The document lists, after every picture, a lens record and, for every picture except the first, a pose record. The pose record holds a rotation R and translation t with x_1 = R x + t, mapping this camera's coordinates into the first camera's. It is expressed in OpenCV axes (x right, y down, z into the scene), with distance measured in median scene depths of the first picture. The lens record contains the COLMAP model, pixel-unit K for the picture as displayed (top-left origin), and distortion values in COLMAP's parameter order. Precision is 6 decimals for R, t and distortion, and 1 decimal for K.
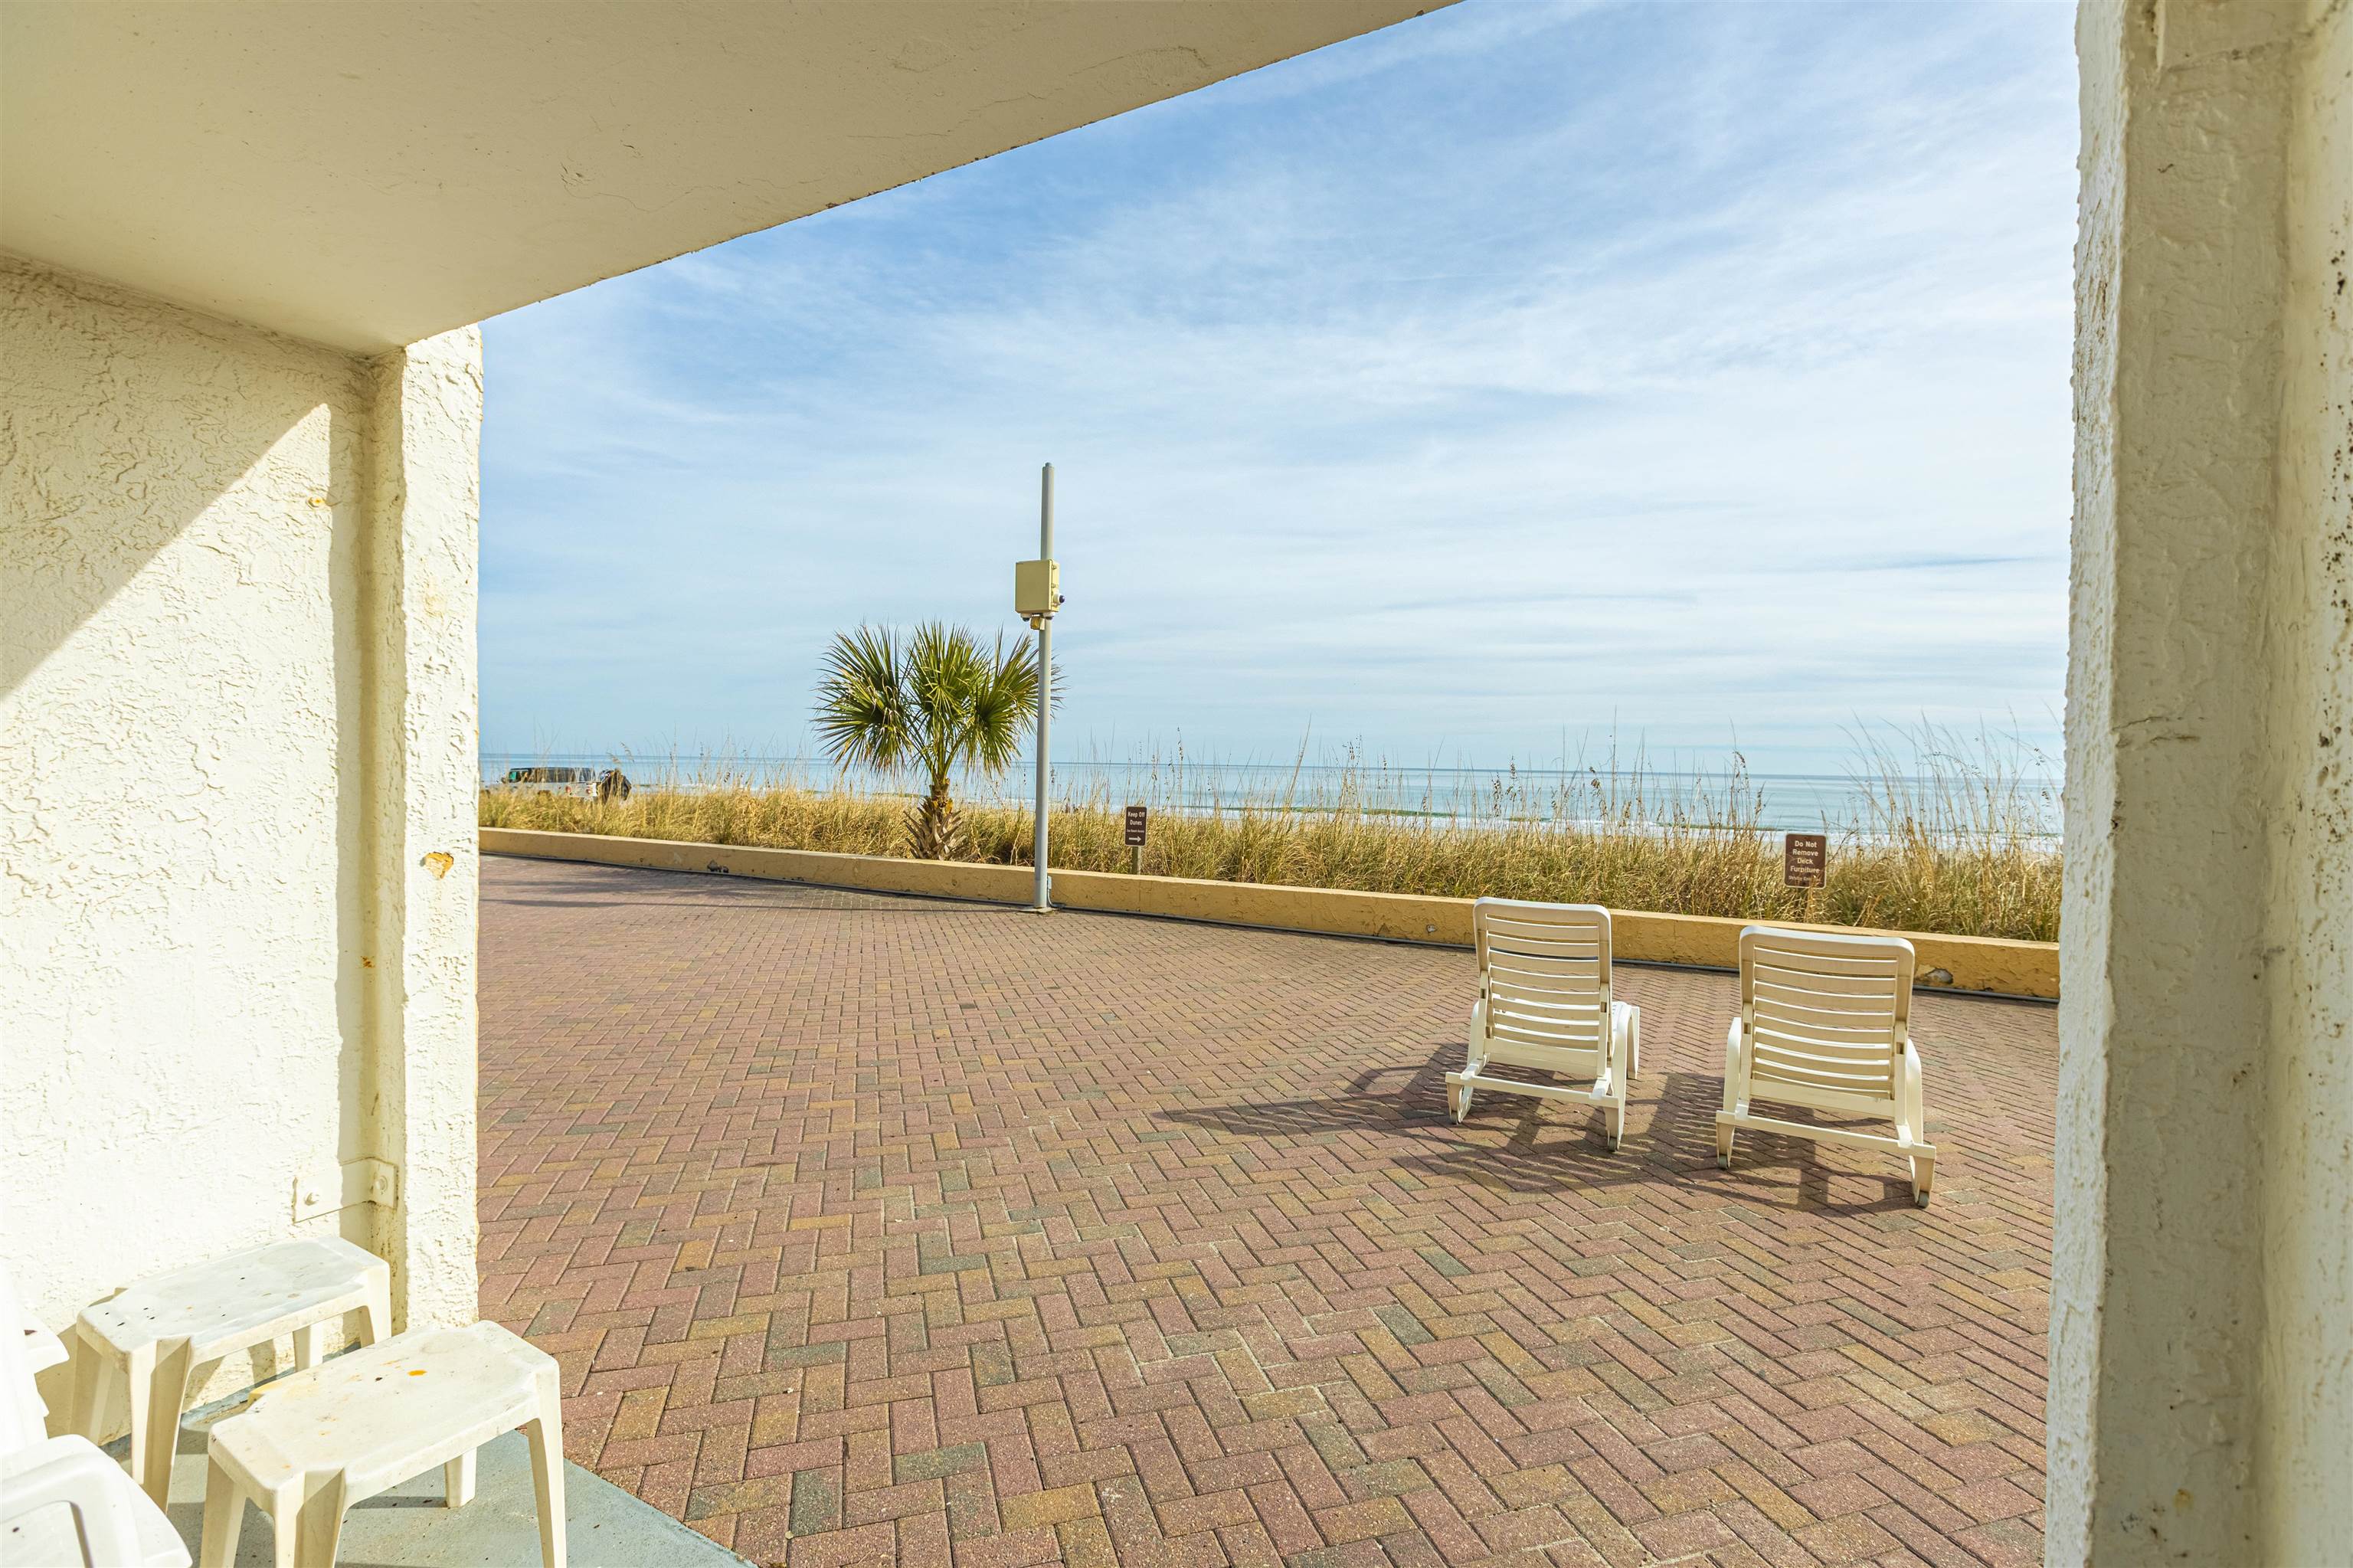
lens RADIAL K [[1067.1, 0, 1173.2], [0, 1067.1, 770.2], [0, 0, 1]] dist [0.003783, 0.000398]
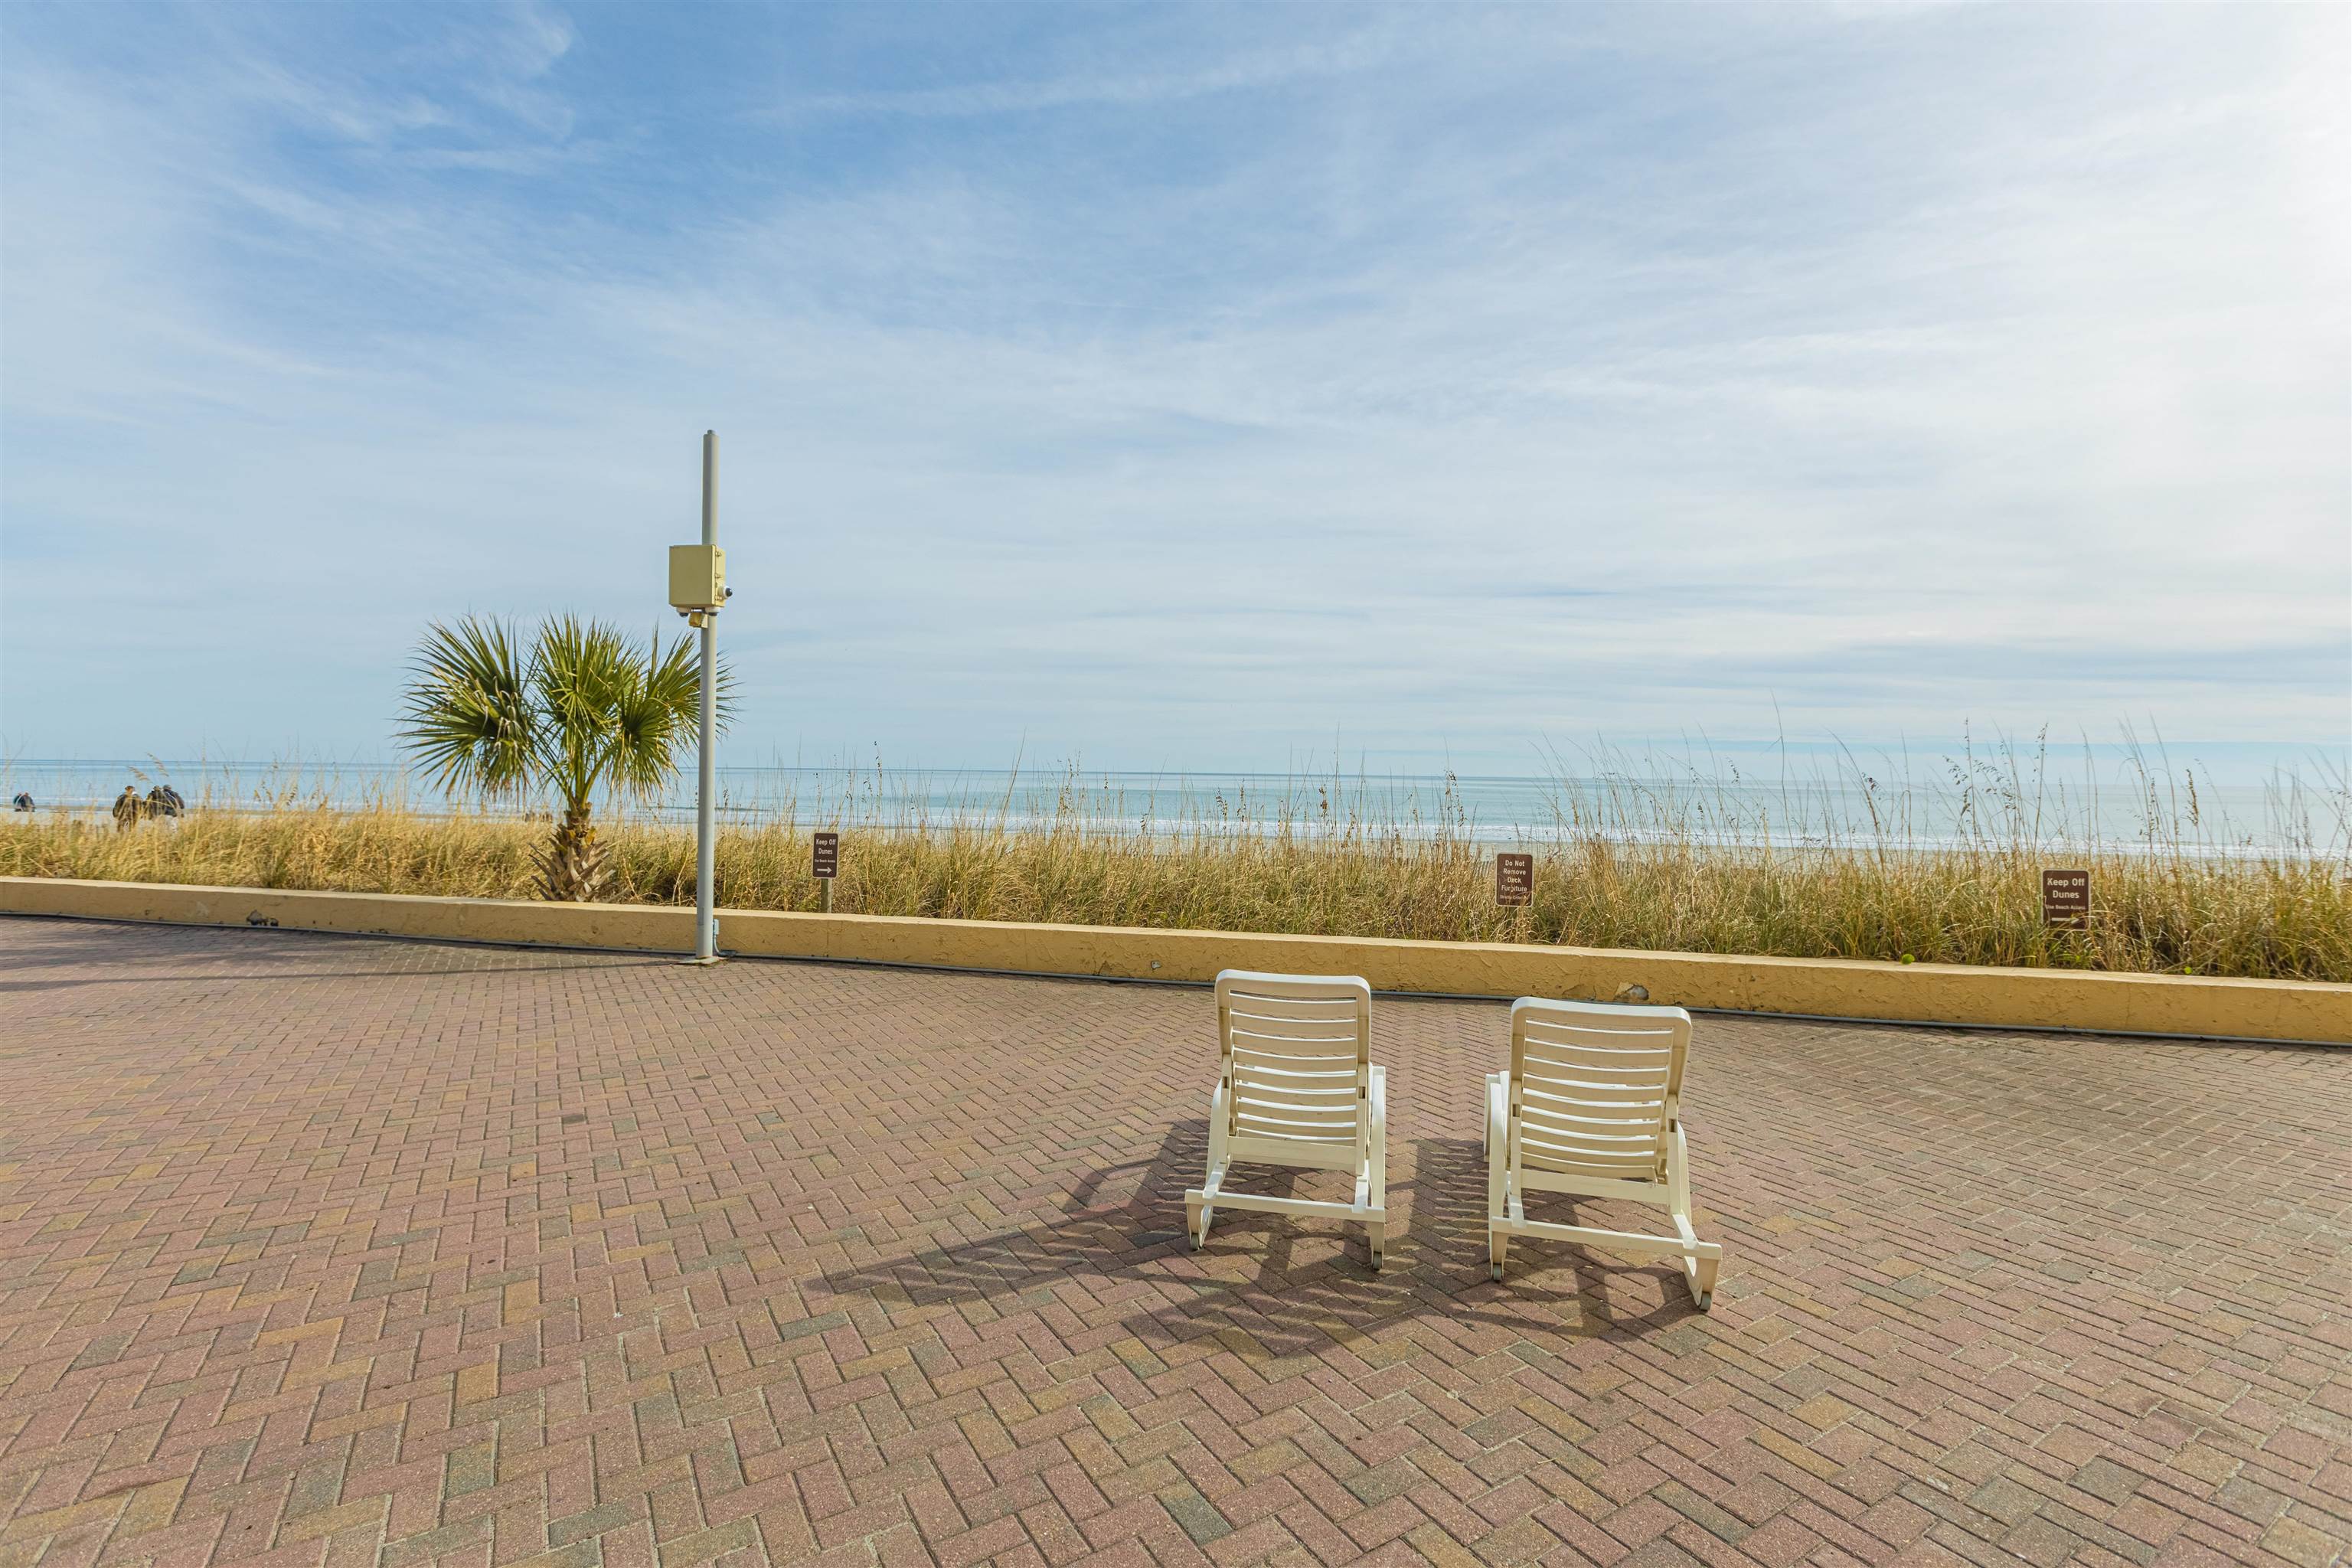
lens RADIAL K [[1066.6, 0, 1183.2], [0, 1066.6, 772.8], [0, 0, 1]] dist [0.003783, 0.000398]
pose [[0.963422, -0.006124, 0.267919, 0.041154], [0.006439, 0.999979, -0.000297, -0.039052], [-0.267912, 0.002012, 0.963441, 0.234670]]
